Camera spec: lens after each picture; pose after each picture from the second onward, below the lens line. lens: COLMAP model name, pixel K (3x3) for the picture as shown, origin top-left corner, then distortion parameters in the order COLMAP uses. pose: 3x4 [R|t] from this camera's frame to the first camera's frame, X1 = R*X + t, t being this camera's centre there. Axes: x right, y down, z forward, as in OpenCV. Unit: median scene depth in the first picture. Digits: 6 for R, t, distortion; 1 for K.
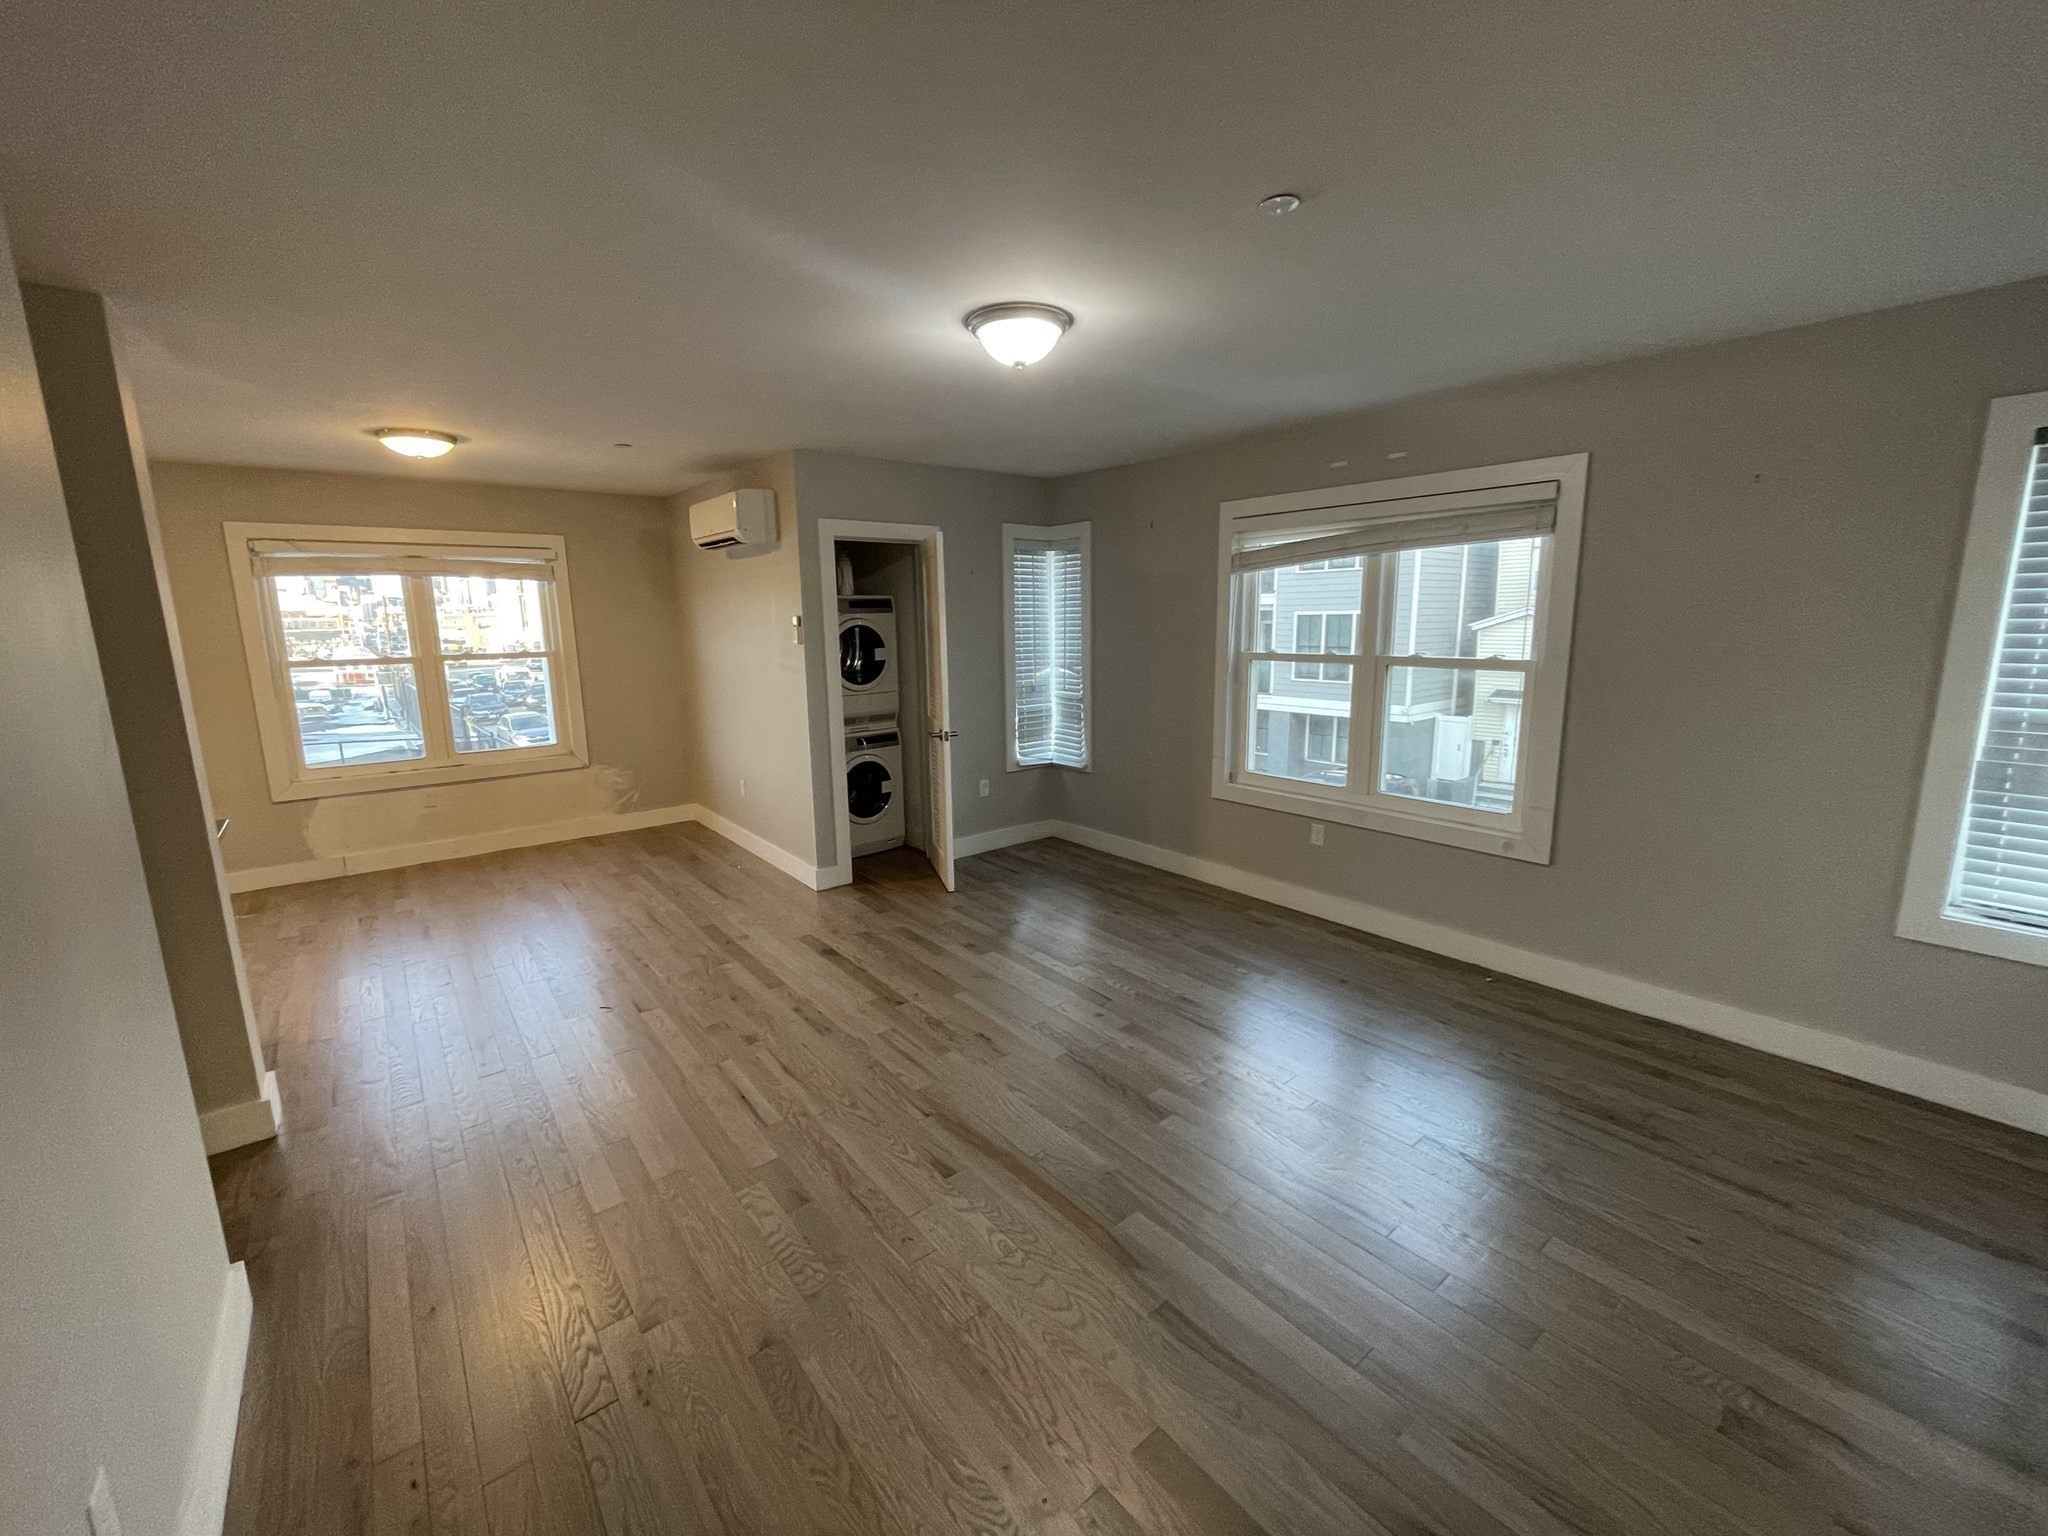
lens RADIAL K [[831.9, 0, 1035.7], [0, 831.9, 764.4], [0, 0, 1]] dist [0.000012, 0.000035]
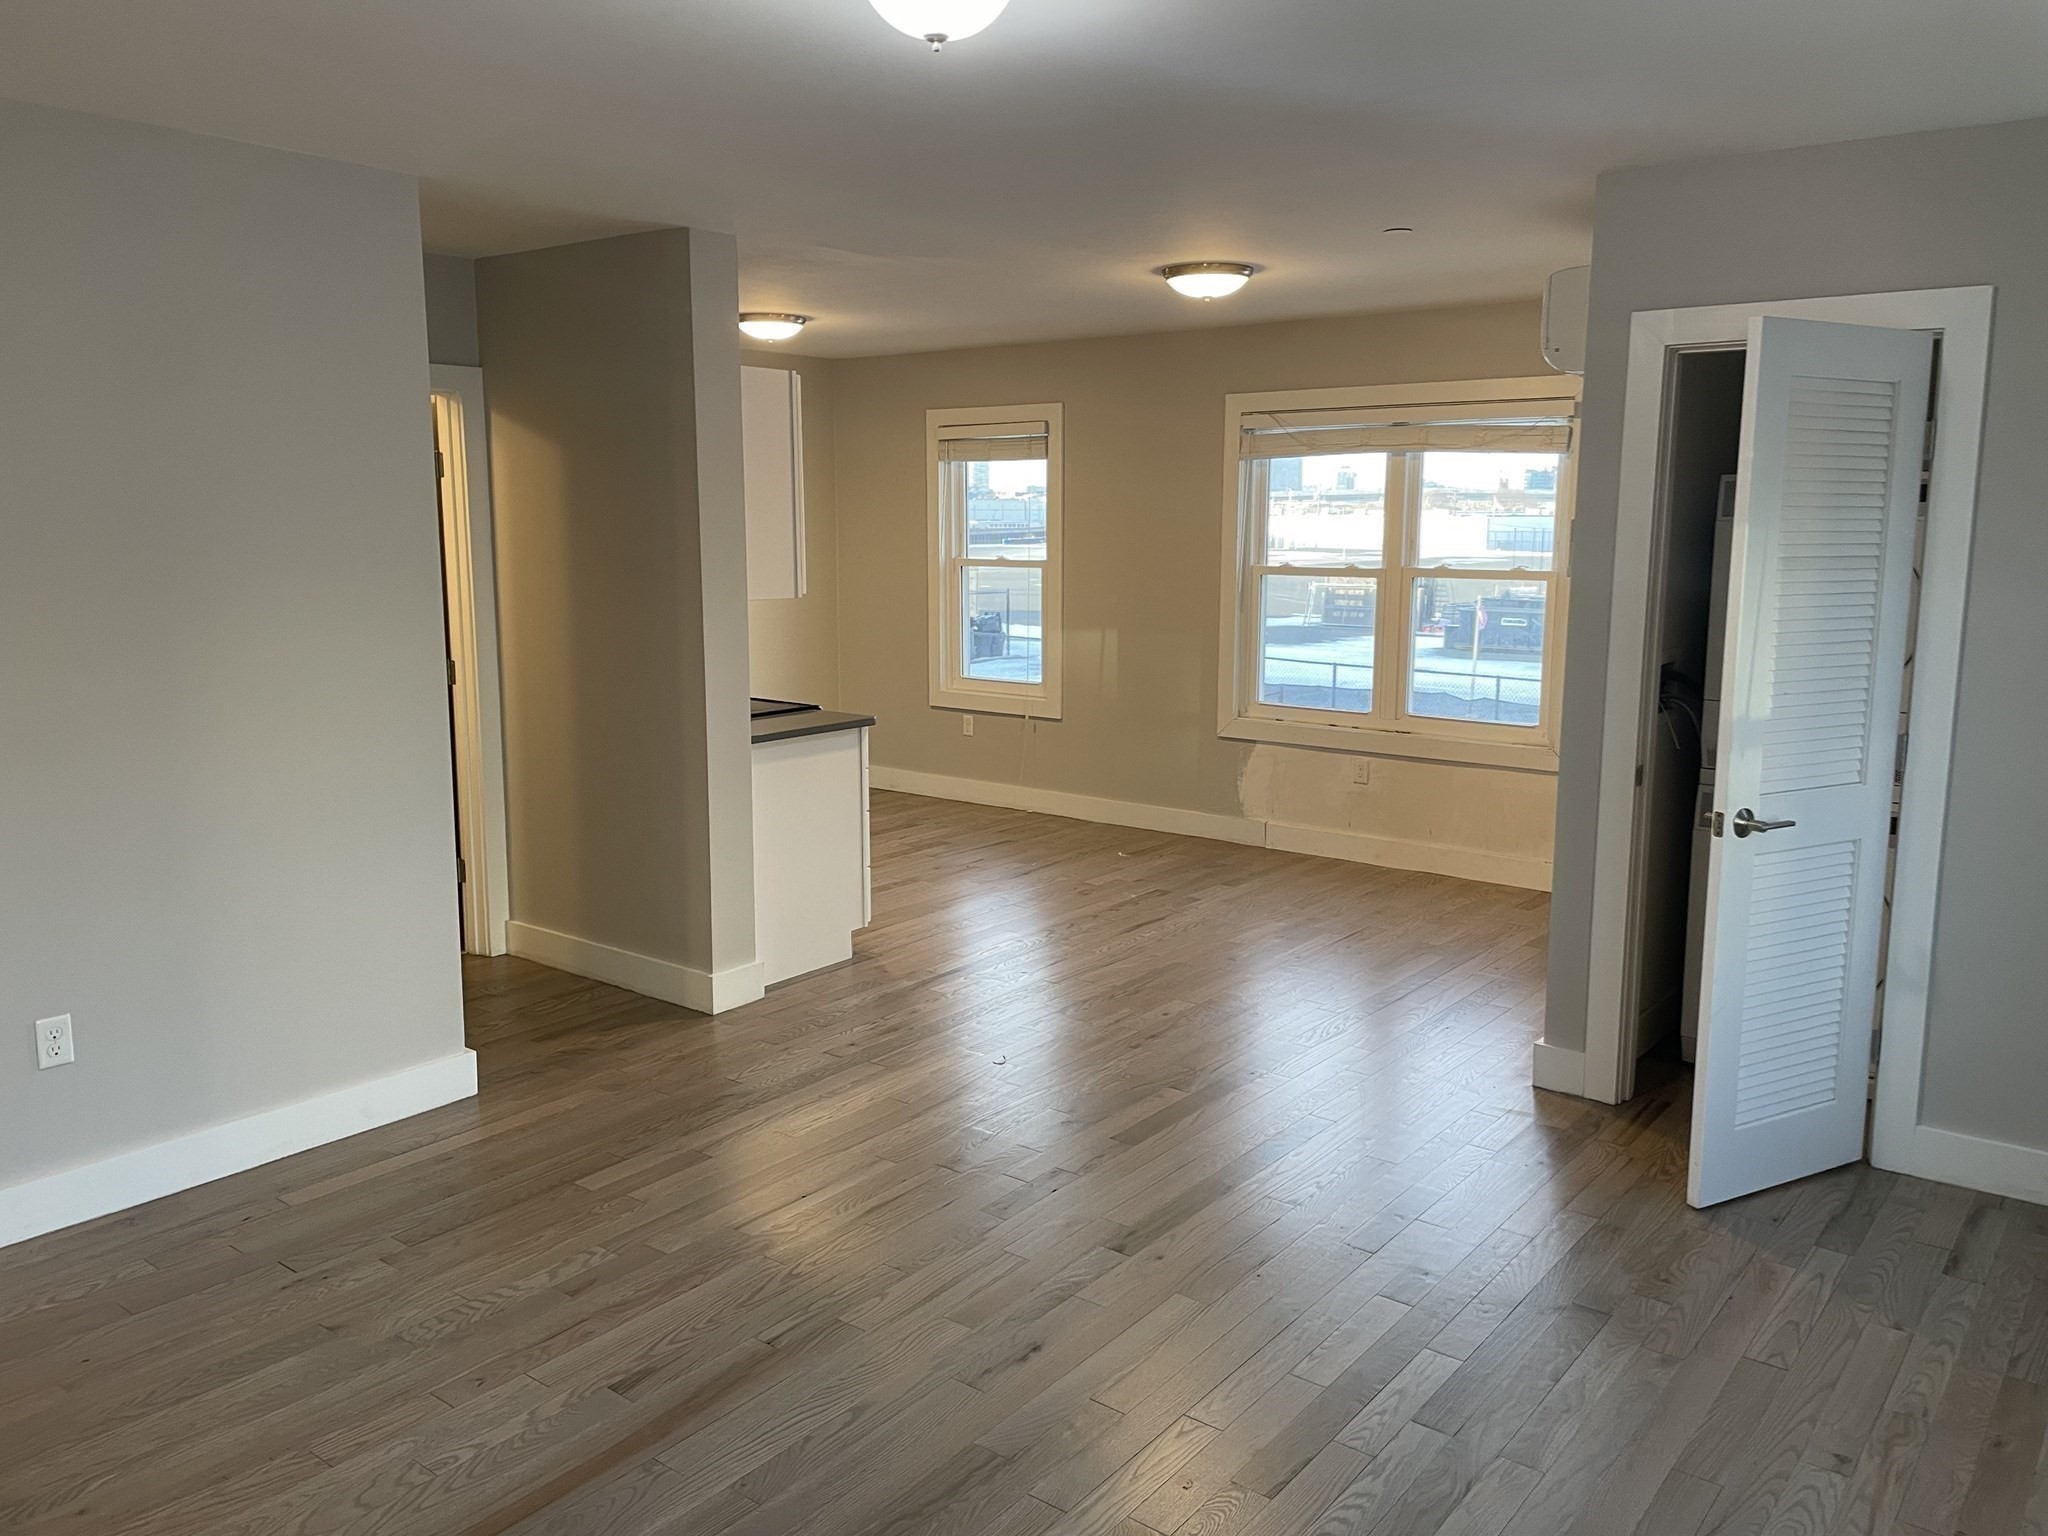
lens RADIAL K [[1548.2, 0, 1022.5], [0, 1548.2, 754.7], [0, 0, 1]] dist [0.101995, -0.127714]
pose [[0.210357, 0.165256, -0.963556, 0.950827], [-0.179009, 0.975457, 0.128217, -0.180946], [0.961096, 0.145514, 0.234777, 0.845072]]
